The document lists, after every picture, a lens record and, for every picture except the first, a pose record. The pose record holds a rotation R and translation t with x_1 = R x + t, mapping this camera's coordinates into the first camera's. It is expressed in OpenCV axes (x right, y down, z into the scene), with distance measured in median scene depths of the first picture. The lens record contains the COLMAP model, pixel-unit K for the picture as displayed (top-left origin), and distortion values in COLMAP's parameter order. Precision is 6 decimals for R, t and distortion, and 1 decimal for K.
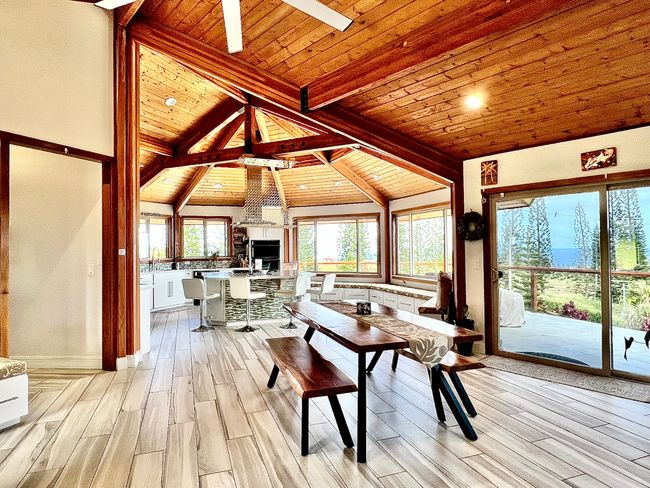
lens RADIAL K [[381.5, 0, 323.4], [0, 381.5, 244.5], [0, 0, 1]] dist [0.008102, 0.000601]
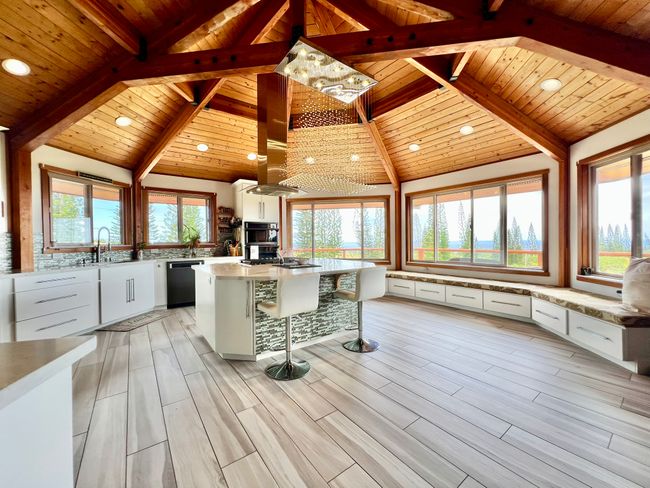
lens RADIAL K [[262.8, 0, 326.8], [0, 262.8, 244.2], [0, 0, 1]] dist [0.001399, 0.000890]
pose [[0.958337, -0.003519, 0.285617, -0.182862], [-0.002869, 0.999755, 0.021944, 0.023040], [-0.285625, -0.021849, 0.958092, 0.416644]]
